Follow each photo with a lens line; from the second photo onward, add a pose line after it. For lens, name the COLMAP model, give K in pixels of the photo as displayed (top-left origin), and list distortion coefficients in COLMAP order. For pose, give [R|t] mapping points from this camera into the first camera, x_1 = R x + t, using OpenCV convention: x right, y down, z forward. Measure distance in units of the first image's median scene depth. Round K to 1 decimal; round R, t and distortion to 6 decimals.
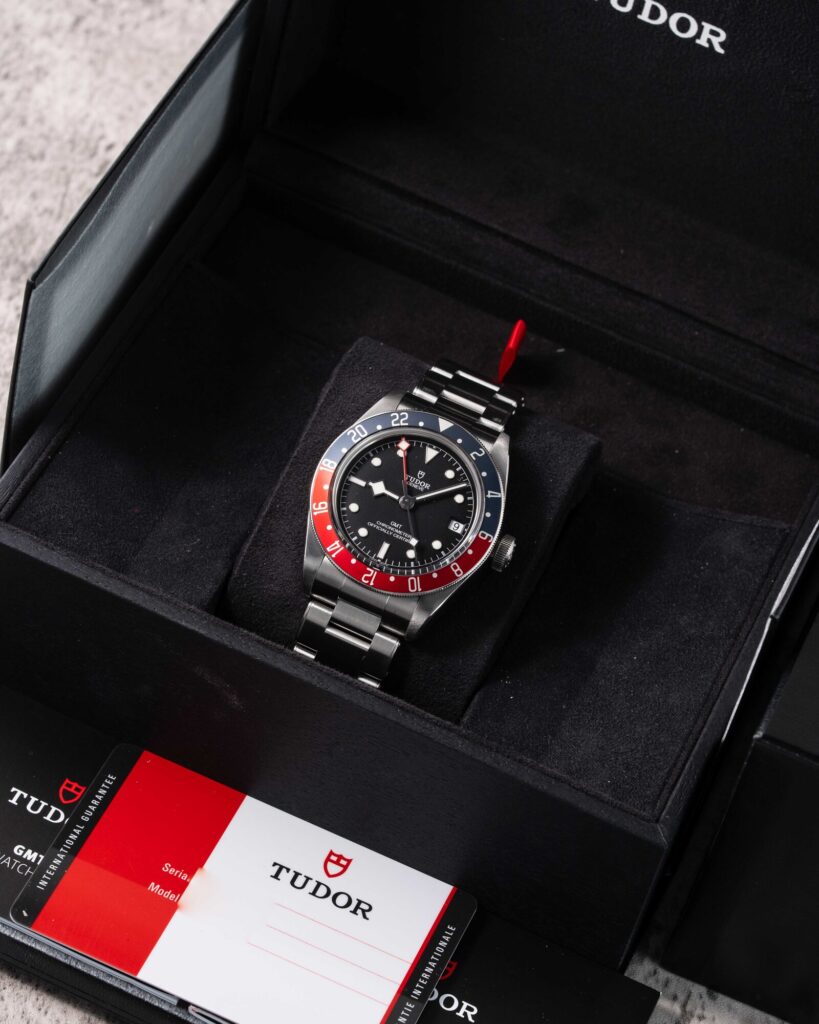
lens RADIAL K [[4776.0, 0, 411.2], [0, 4776.0, 512.4], [0, 0, 1]] dist [-0.011643, 0.000000]
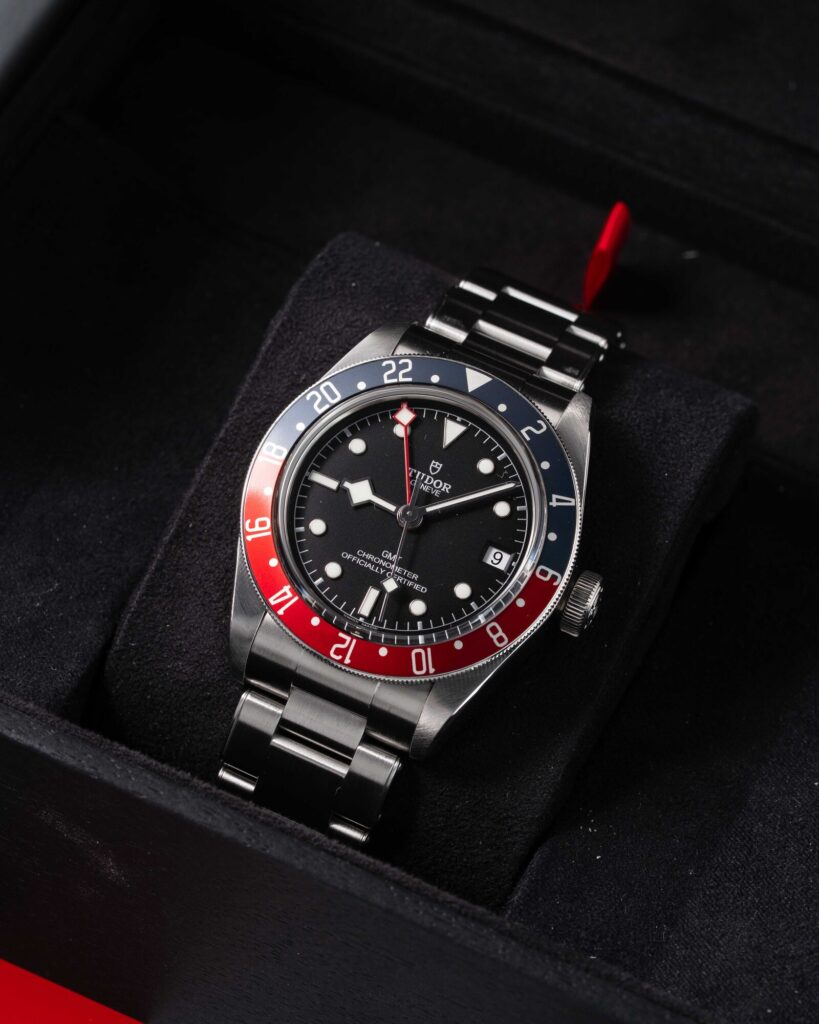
lens RADIAL K [[4776.0, 0, 406.0], [0, 4776.0, 512.1], [0, 0, 1]] dist [-0.011643, 0.000000]
pose [[0.998550, -0.011726, -0.052539, 0.028479], [0.011856, 0.999927, 0.002160, -0.003856], [0.052510, -0.002780, 0.998617, 0.430293]]
